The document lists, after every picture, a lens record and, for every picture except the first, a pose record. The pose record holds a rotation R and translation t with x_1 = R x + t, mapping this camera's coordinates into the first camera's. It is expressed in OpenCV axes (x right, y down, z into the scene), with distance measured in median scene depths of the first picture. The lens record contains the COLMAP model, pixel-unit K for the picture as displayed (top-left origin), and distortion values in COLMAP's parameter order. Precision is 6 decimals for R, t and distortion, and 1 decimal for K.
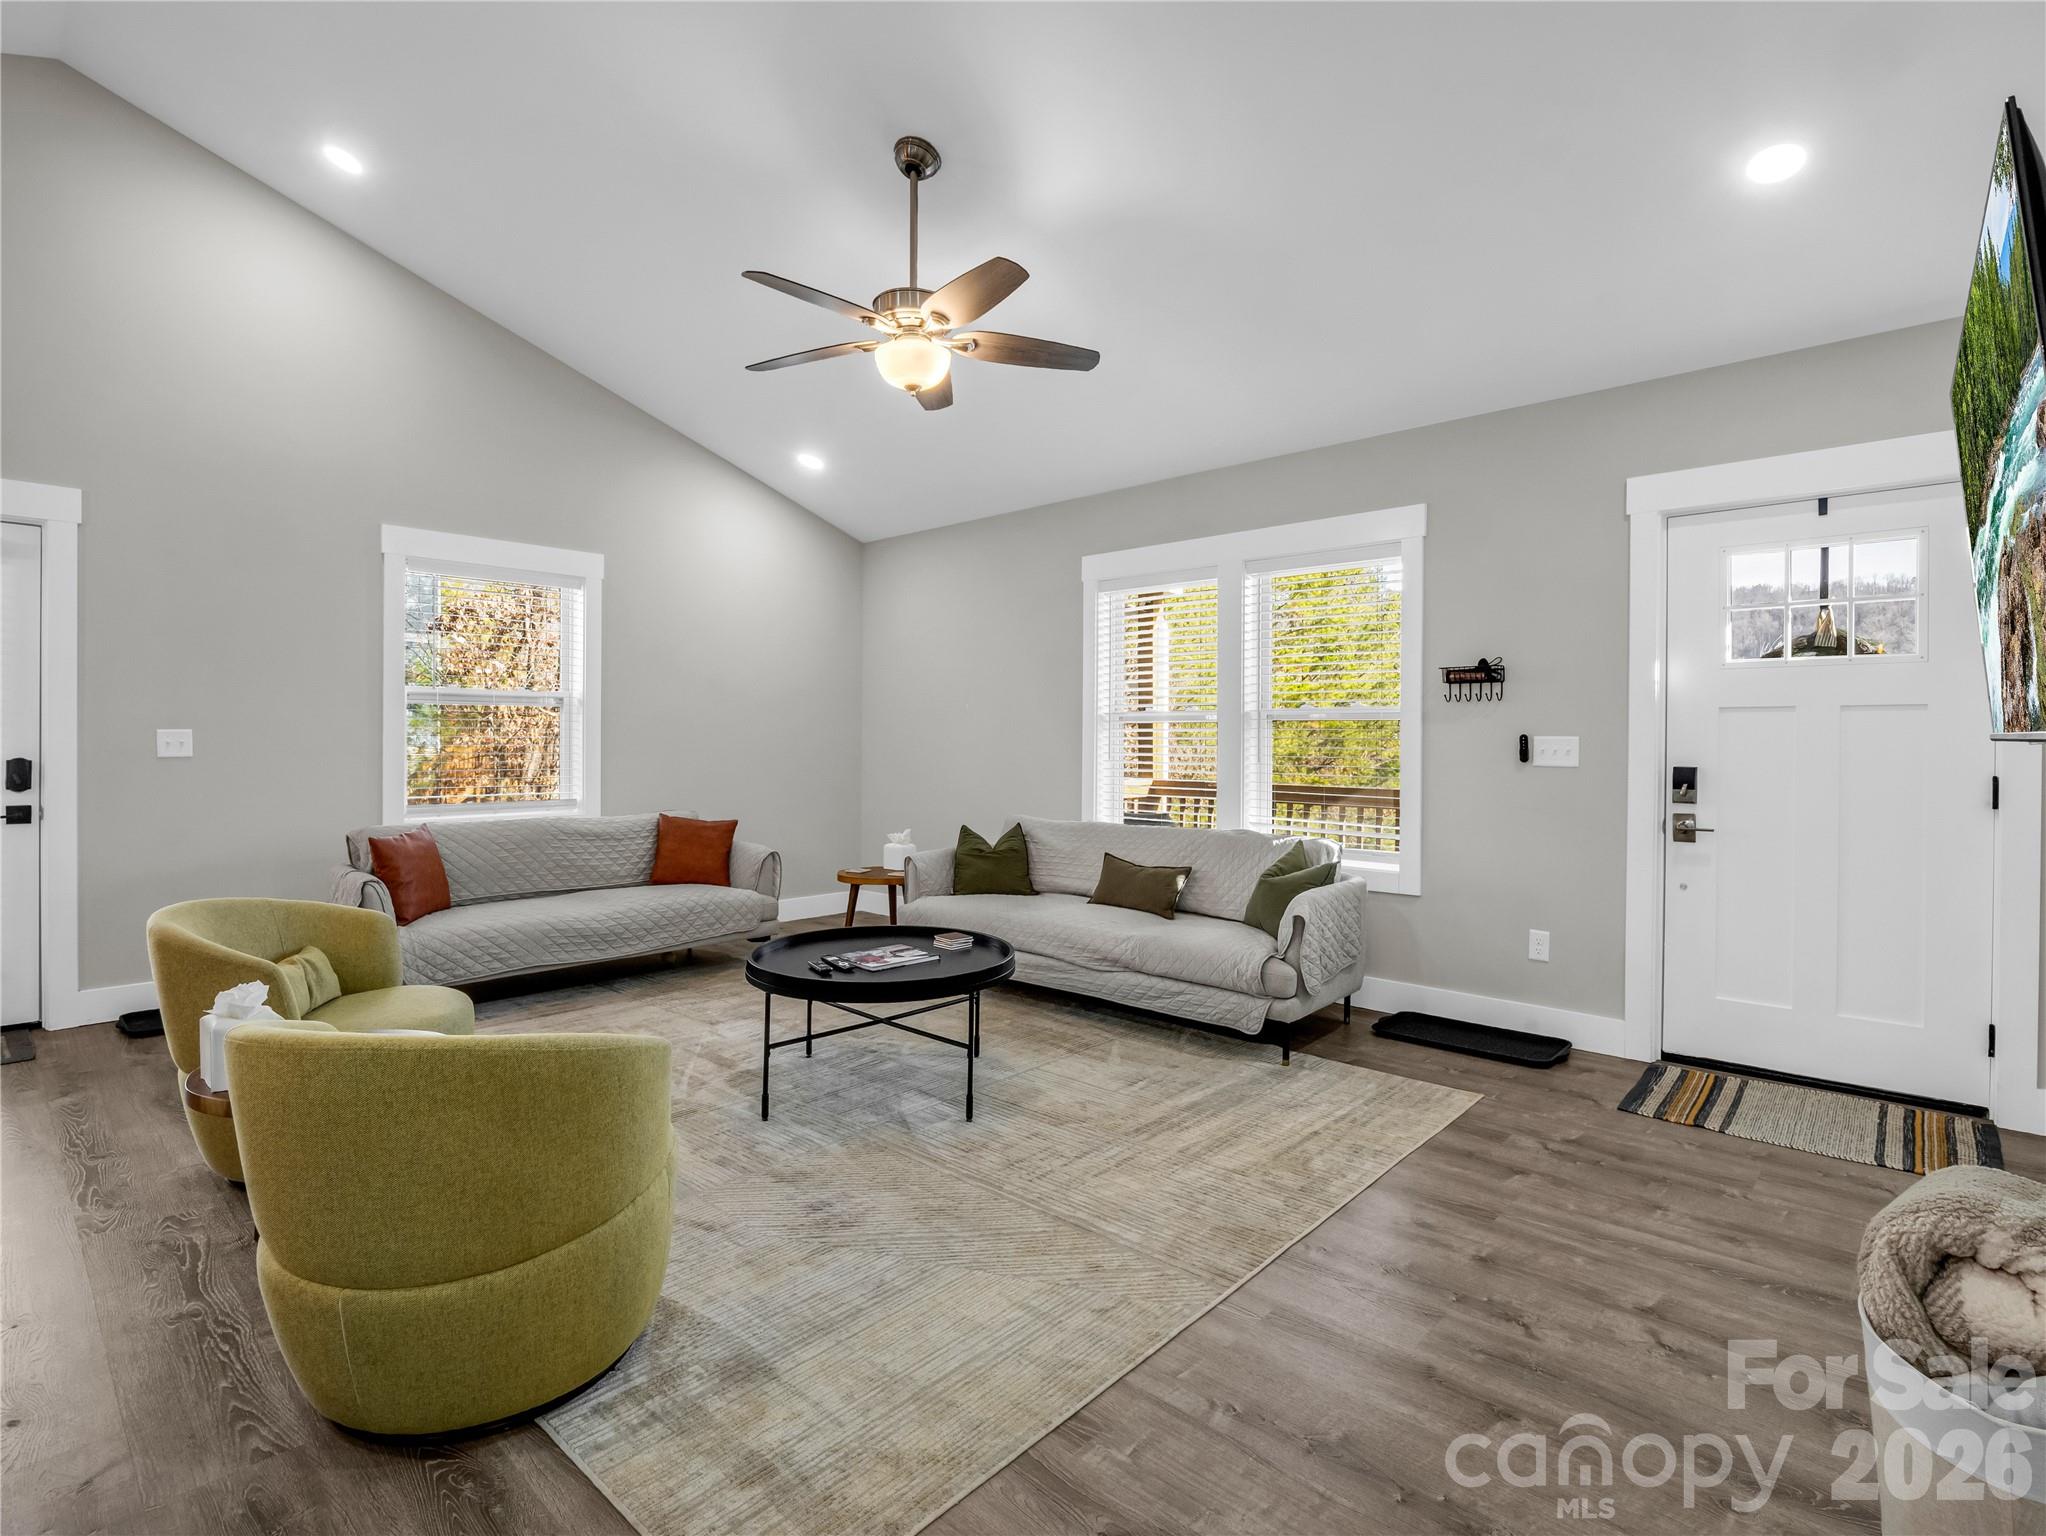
lens RADIAL K [[996.9, 0, 1016.4], [0, 996.9, 757.8], [0, 0, 1]] dist [-0.000037, -0.000175]
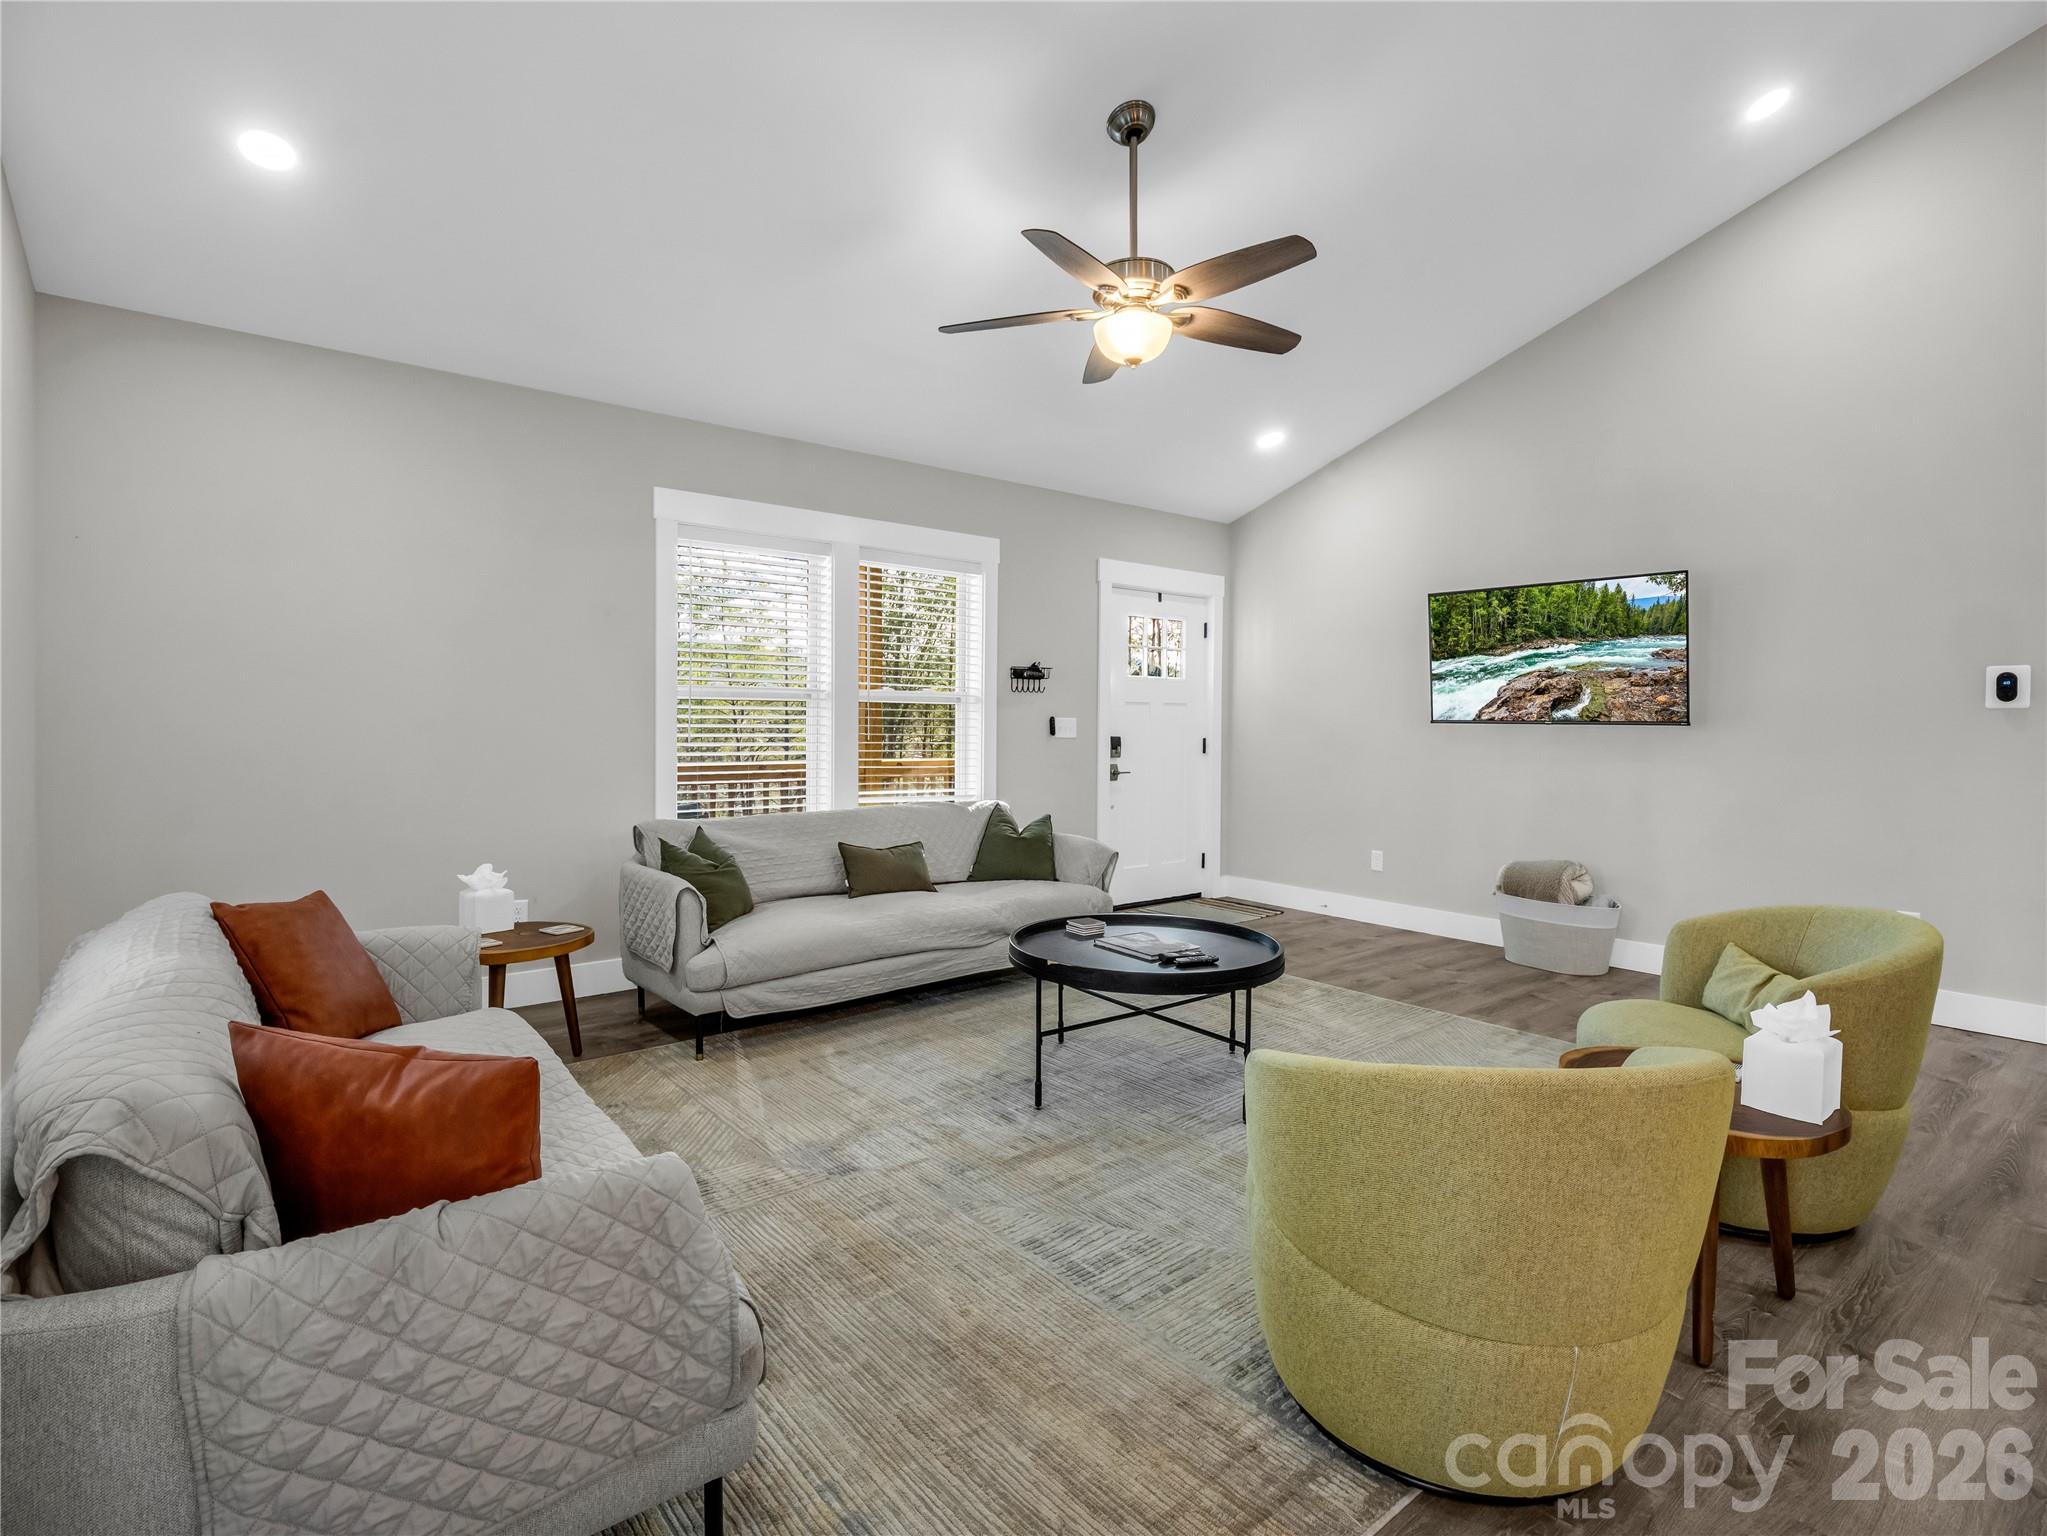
lens RADIAL K [[997.4, 0, 1016.7], [0, 997.4, 757.0], [0, 0, 1]] dist [-0.000037, -0.000175]
pose [[0.152467, -0.037009, 0.987615, -0.891776], [0.013251, 0.999285, 0.035400, -0.015758], [-0.988220, 0.007690, 0.152849, 0.785233]]
